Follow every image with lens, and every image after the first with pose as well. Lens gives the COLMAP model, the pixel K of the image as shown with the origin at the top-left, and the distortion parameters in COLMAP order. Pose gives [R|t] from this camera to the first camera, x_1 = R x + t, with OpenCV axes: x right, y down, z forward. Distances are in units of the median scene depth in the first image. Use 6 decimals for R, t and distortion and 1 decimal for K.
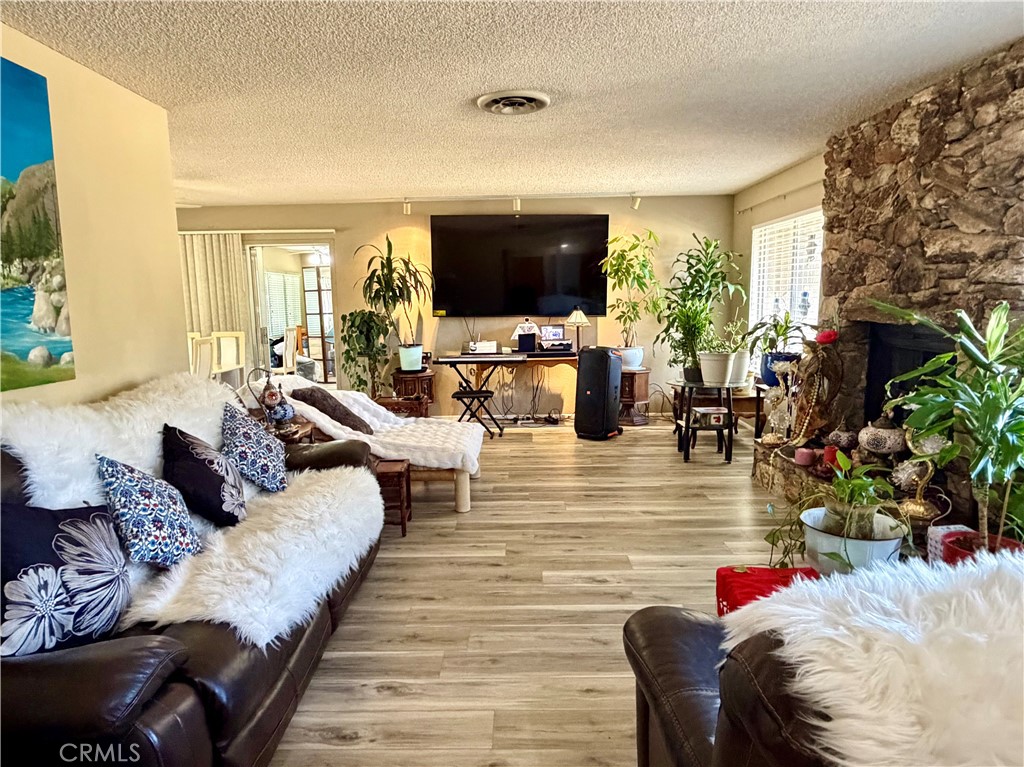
lens RADIAL K [[630.8, 0, 516.3], [0, 630.8, 387.1], [0, 0, 1]] dist [0.019746, -0.005116]
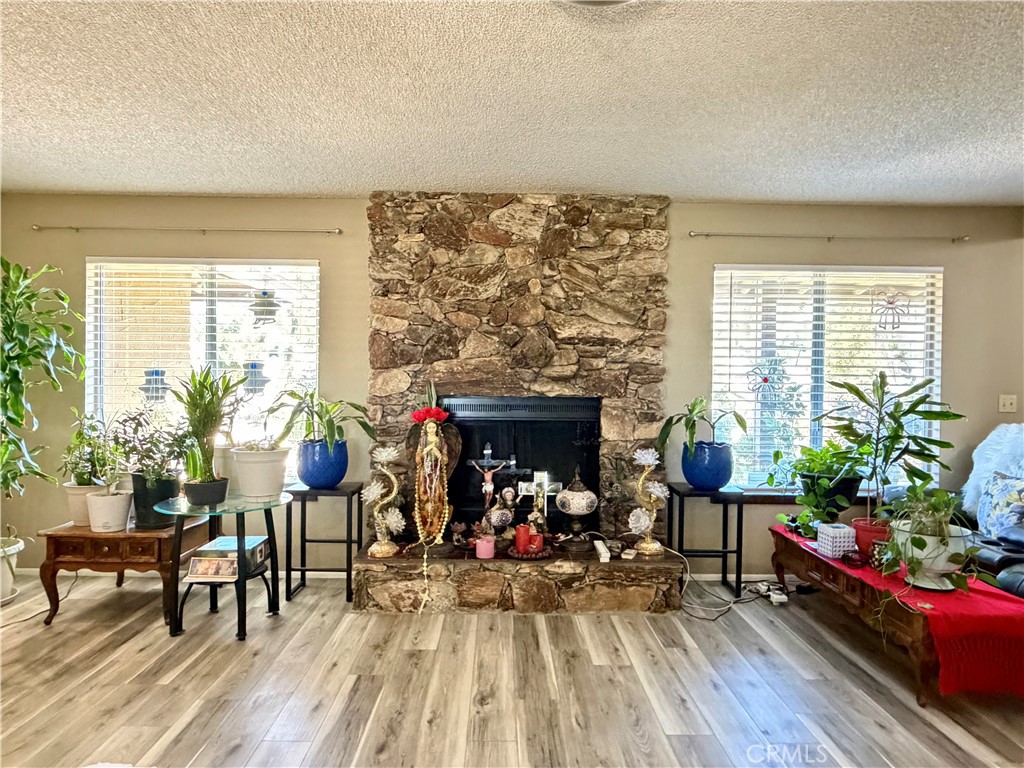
lens RADIAL K [[633.0, 0, 511.4], [0, 633.0, 386.9], [0, 0, 1]] dist [-0.000771, 0.005137]
pose [[-0.021661, 0.007743, 0.999735, -0.433698], [0.129391, 0.991582, -0.004877, -0.105292], [-0.991357, 0.129251, -0.022480, 0.971730]]
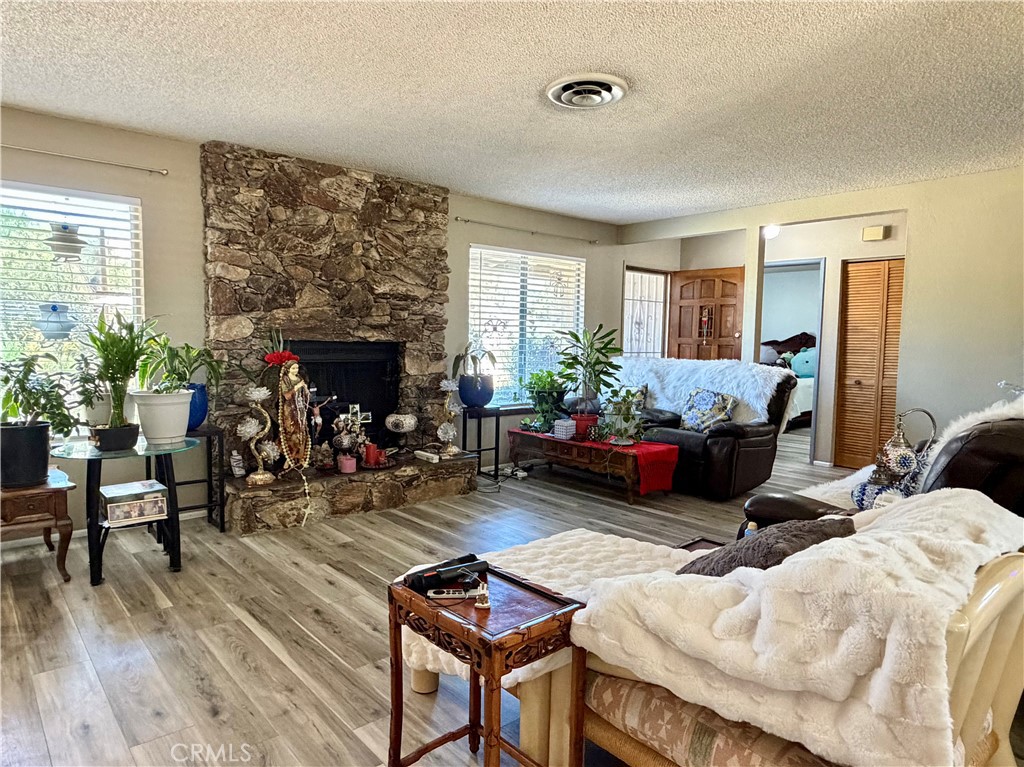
lens RADIAL K [[633.0, 0, 509.6], [0, 633.0, 386.1], [0, 0, 1]] dist [-0.000771, 0.005137]
pose [[-0.658195, -0.049243, 0.751235, -0.534682], [0.102084, 0.982805, 0.153863, -0.161997], [-0.745894, 0.177961, -0.641850, 1.487220]]
